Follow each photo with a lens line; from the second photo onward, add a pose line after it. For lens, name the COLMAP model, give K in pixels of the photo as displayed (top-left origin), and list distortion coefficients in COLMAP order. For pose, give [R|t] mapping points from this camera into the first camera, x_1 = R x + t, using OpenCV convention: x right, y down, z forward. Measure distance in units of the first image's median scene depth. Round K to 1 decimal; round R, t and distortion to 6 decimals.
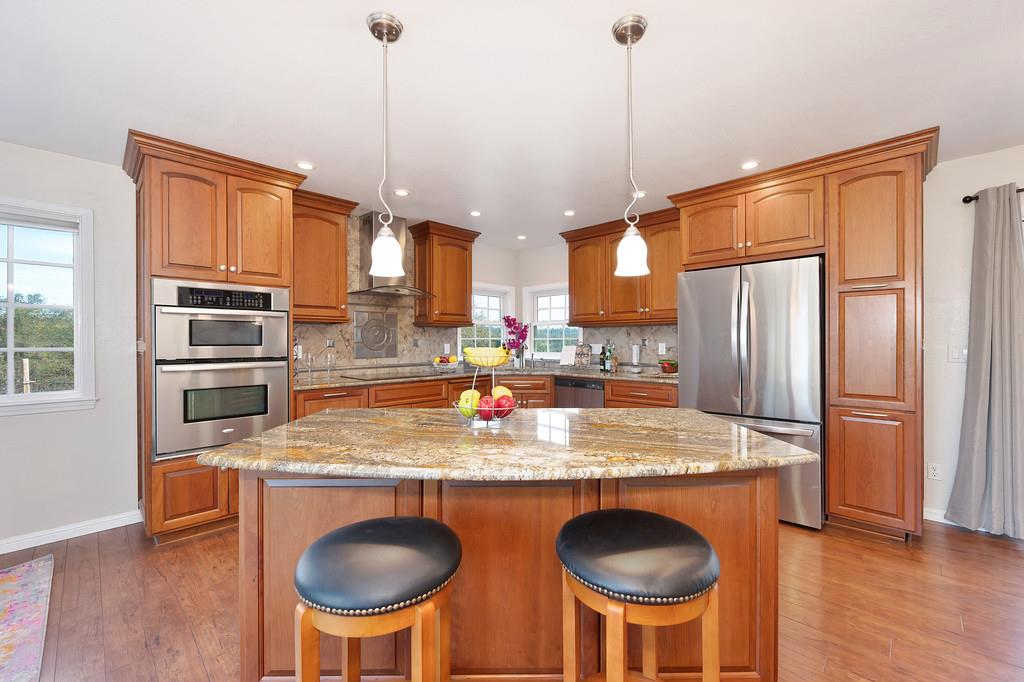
lens RADIAL K [[422.2, 0, 512.5], [0, 422.2, 343.1], [0, 0, 1]] dist [0.002085, 0.000084]
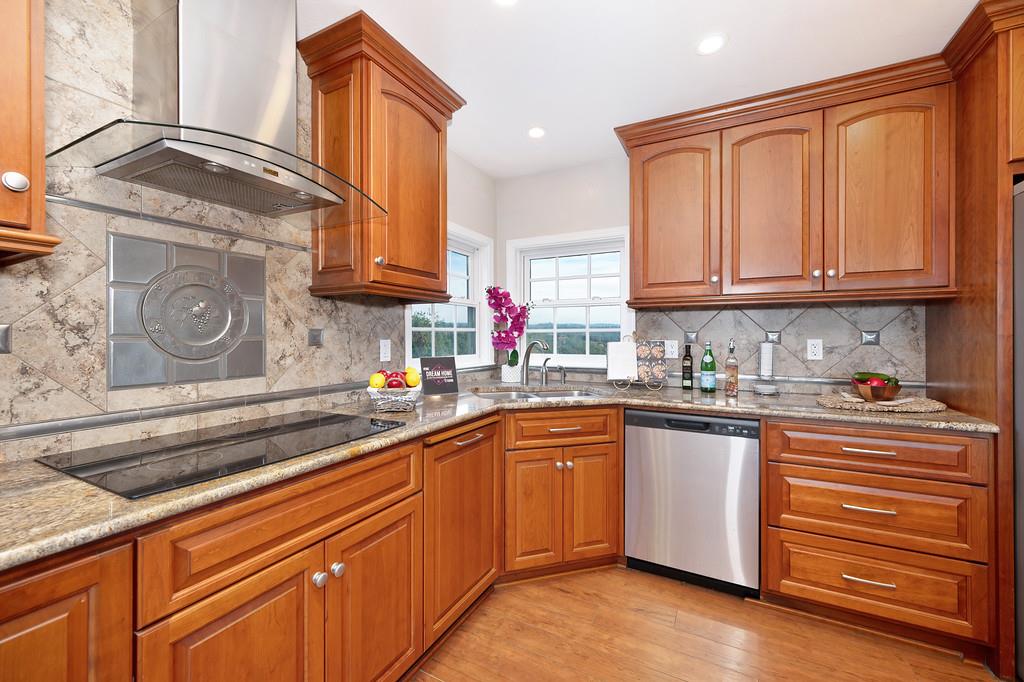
lens RADIAL K [[407.5, 0, 510.0], [0, 407.5, 339.7], [0, 0, 1]] dist [0.000659, 0.000207]
pose [[0.955224, 0.000860, 0.295883, -0.168396], [-0.003025, 0.999972, 0.006858, -0.001610], [-0.295869, -0.007446, 0.955199, 0.577515]]
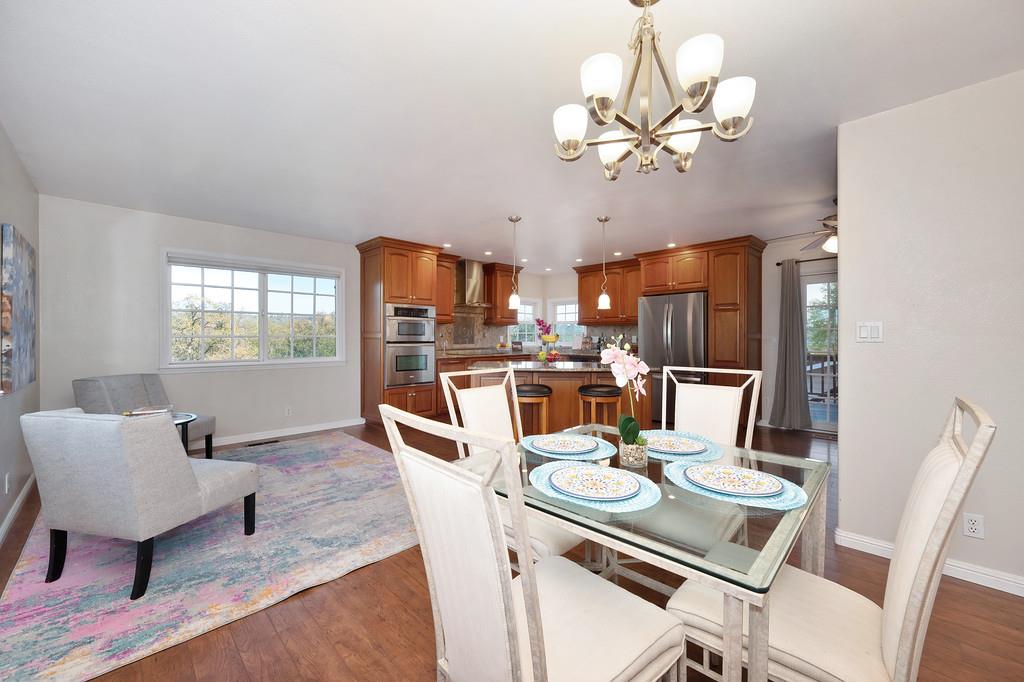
lens RADIAL K [[407.5, 0, 512.6], [0, 407.5, 342.0], [0, 0, 1]] dist [0.000659, 0.000207]
pose [[0.999858, 0.004213, -0.016315, -0.094701], [-0.004093, 0.999964, 0.007411, 0.013854], [0.016346, -0.007343, 0.999839, -0.584723]]
